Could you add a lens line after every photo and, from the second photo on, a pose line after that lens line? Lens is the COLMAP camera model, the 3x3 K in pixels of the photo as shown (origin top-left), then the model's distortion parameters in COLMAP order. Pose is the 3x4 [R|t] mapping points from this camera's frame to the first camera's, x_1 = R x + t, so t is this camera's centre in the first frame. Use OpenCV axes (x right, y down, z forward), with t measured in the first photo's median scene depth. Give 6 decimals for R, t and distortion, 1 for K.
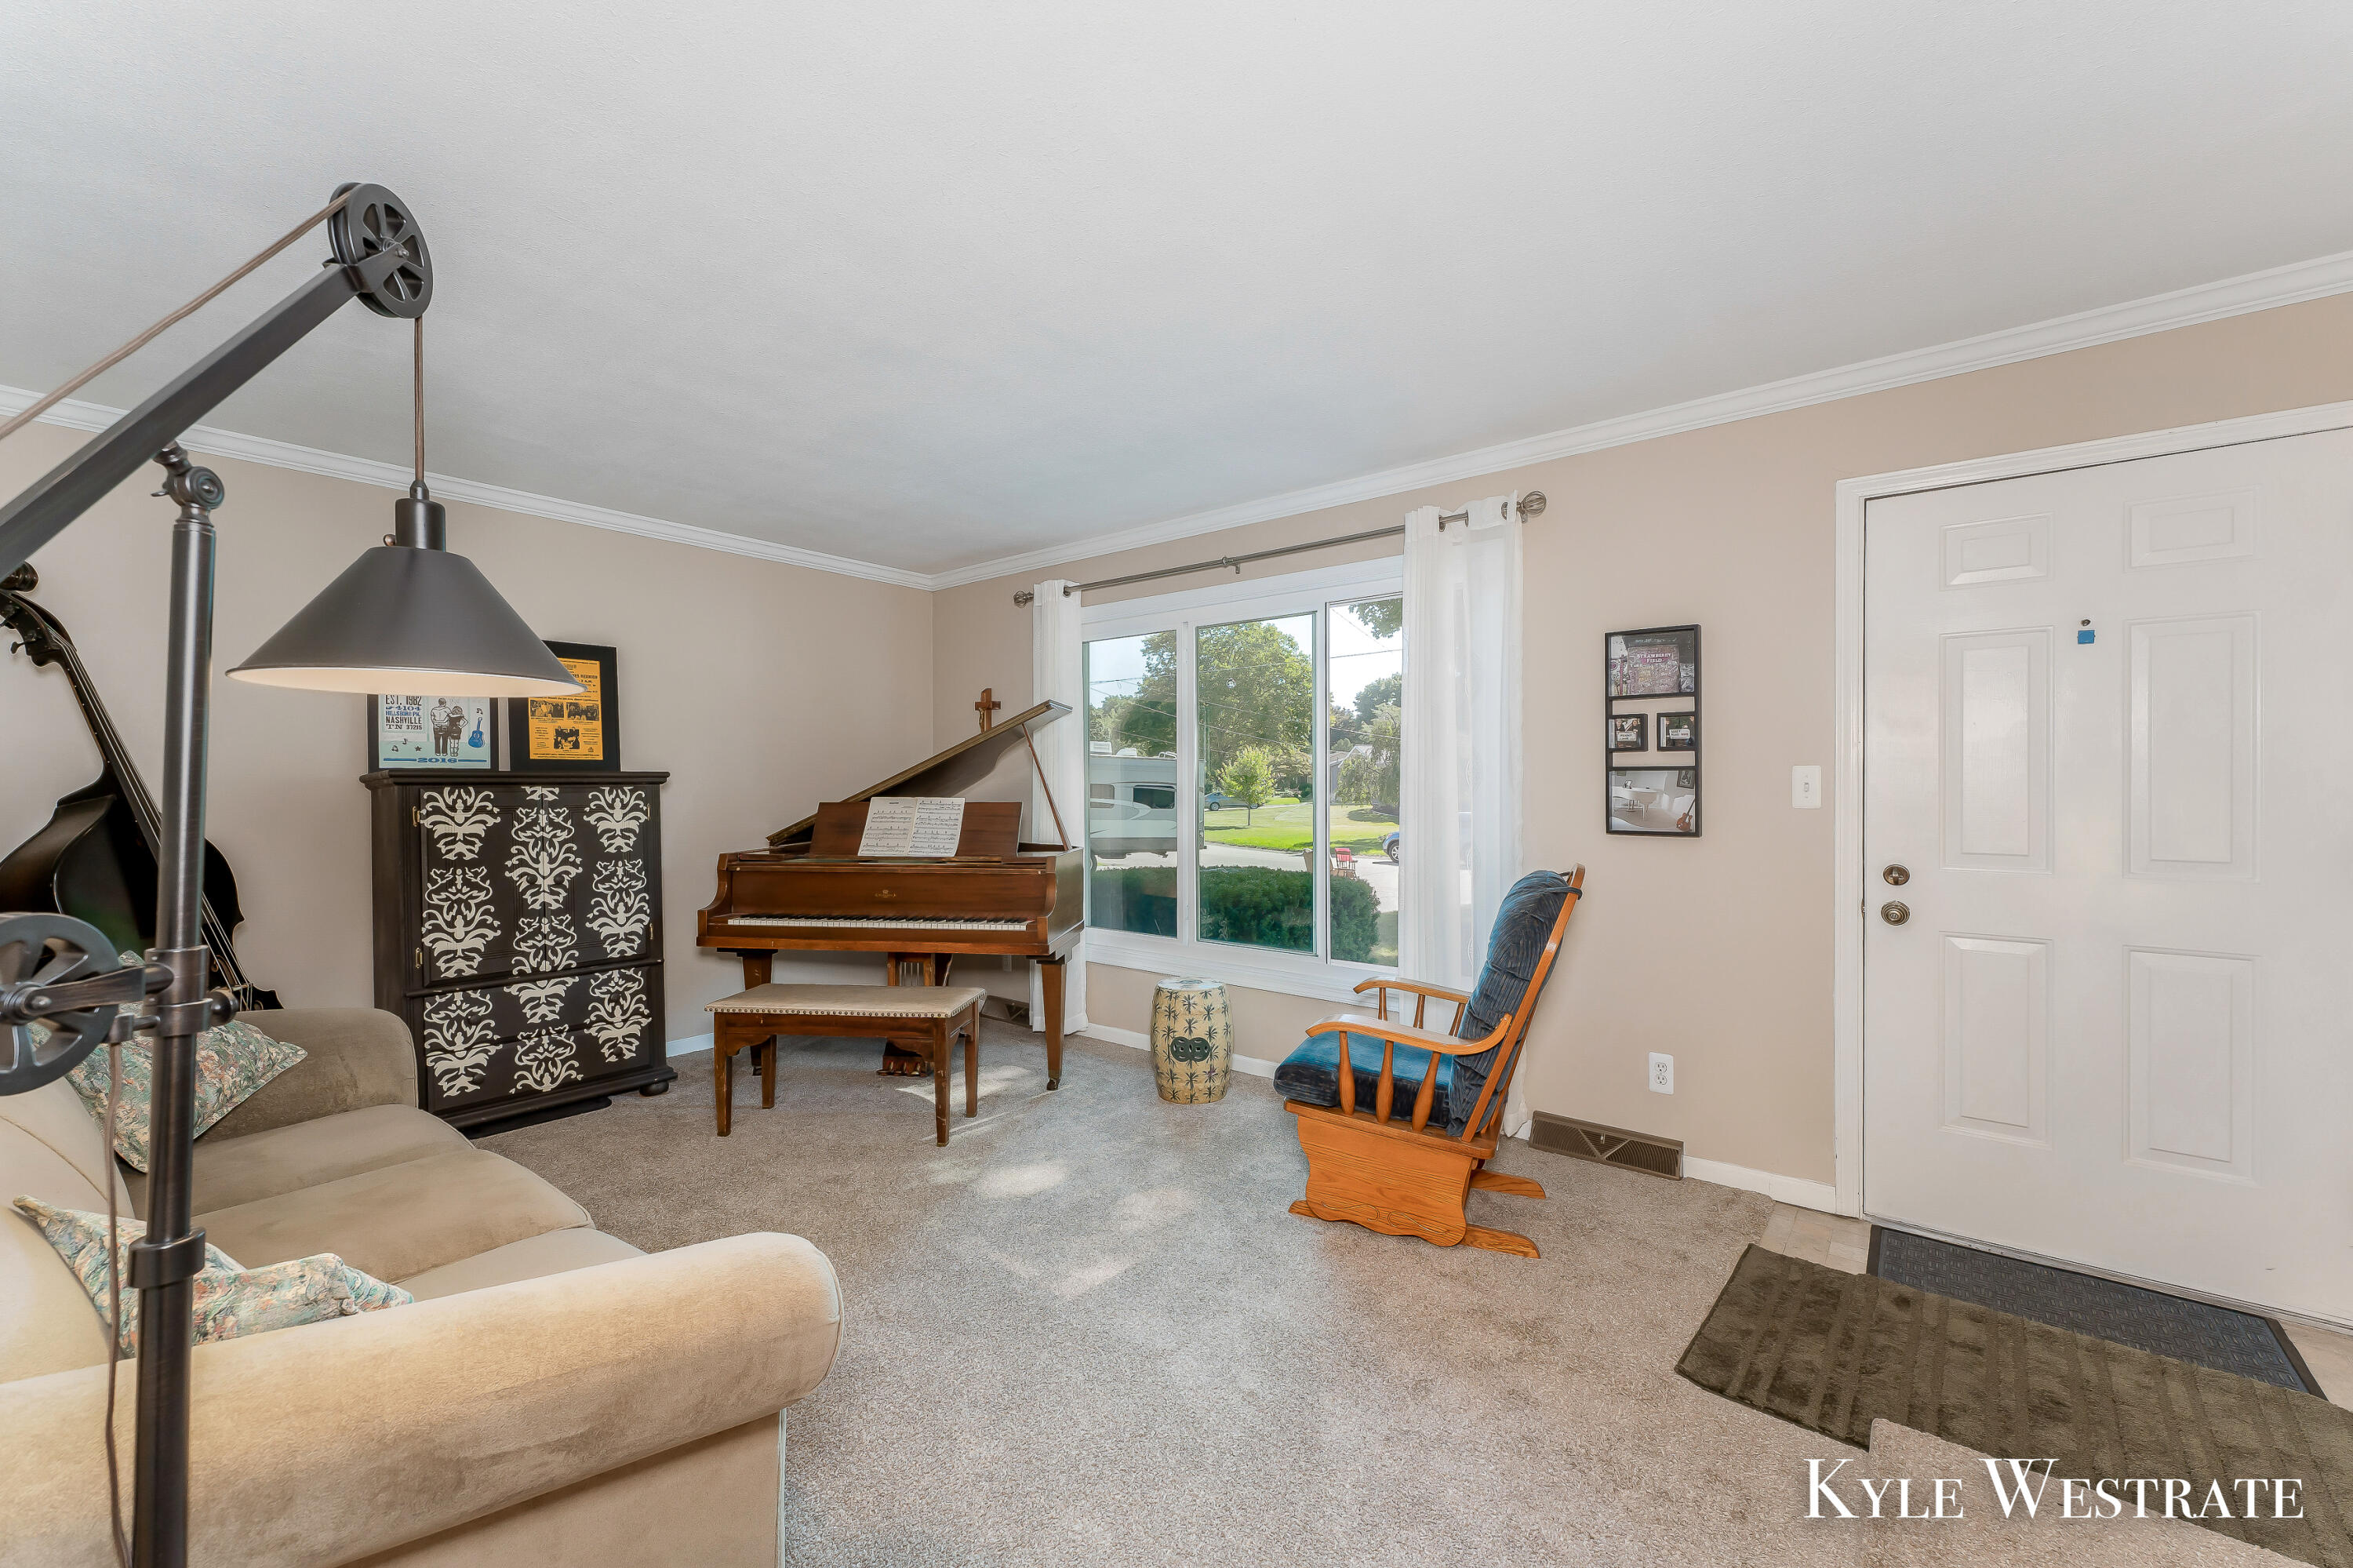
lens RADIAL K [[936.9, 0, 1173.9], [0, 936.9, 772.5], [0, 0, 1]] dist [0.000106, 0.000015]
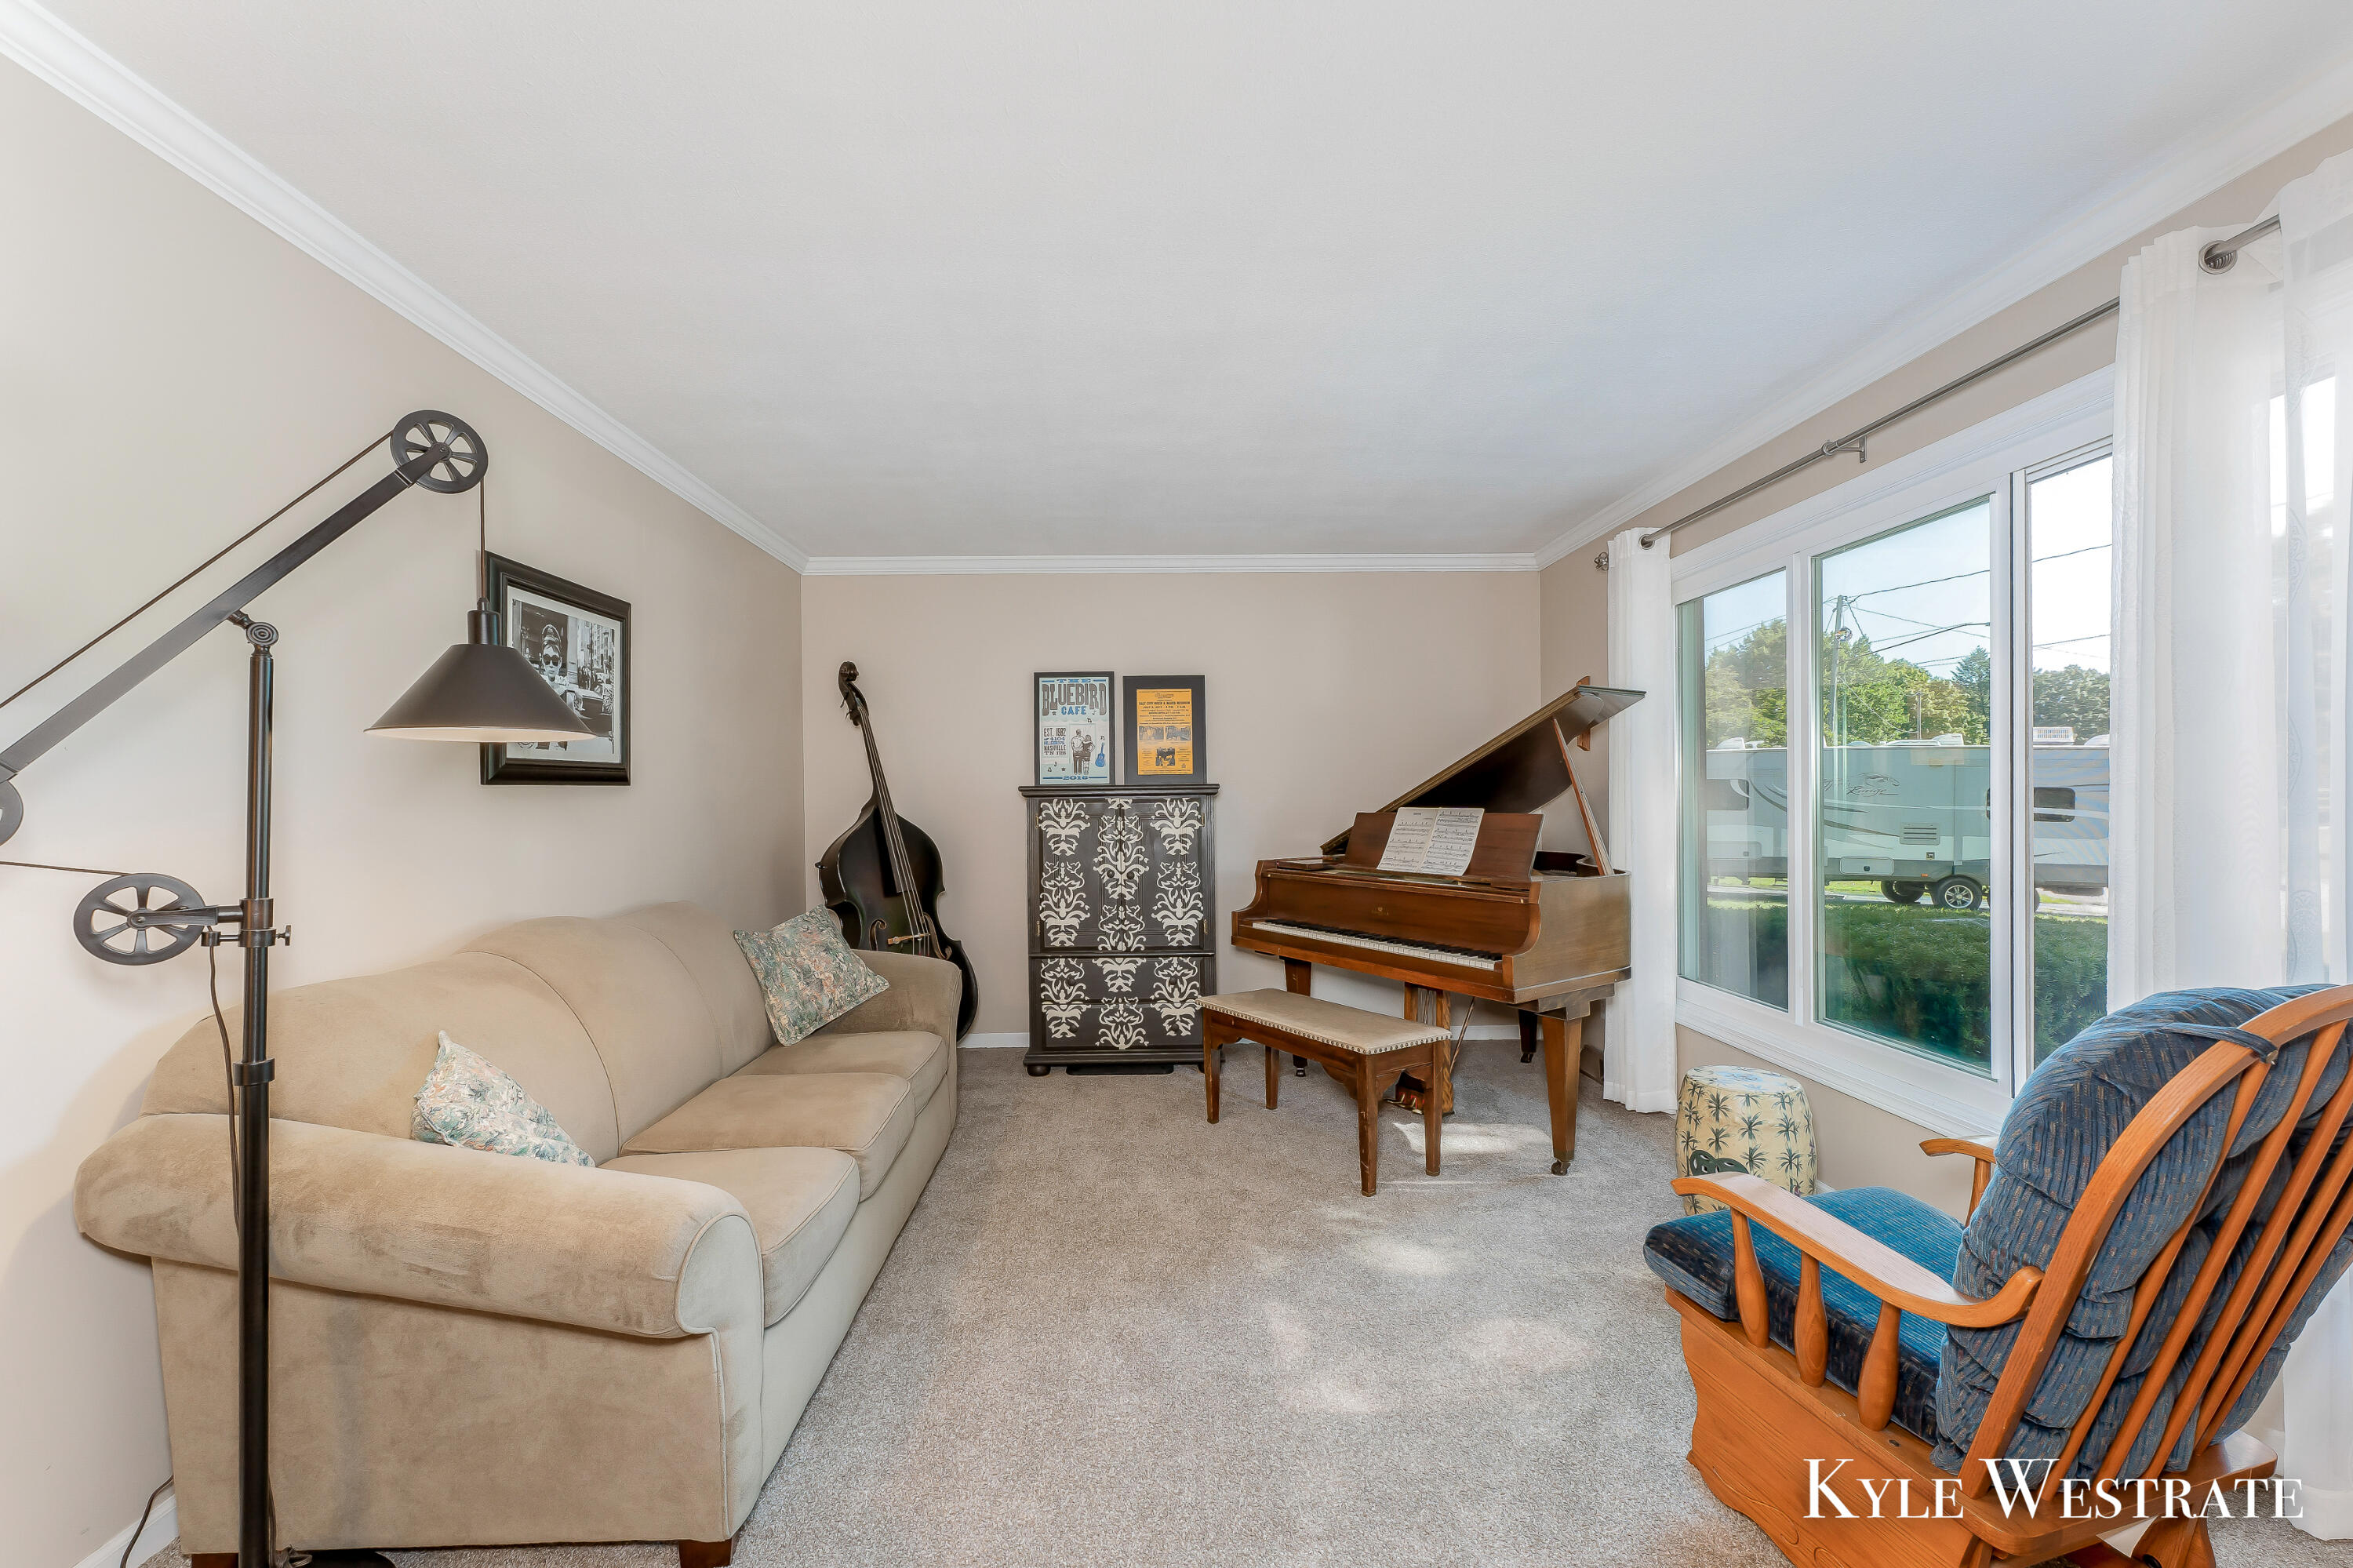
lens RADIAL K [[958.2, 0, 1172.8], [0, 958.2, 795.2], [0, 0, 1]] dist [0.001353, 0.000250]
pose [[0.648922, -0.005948, -0.760831, 0.307050], [0.018486, 0.999798, 0.007951, 0.002726], [0.760630, -0.019224, 0.648901, 0.244108]]
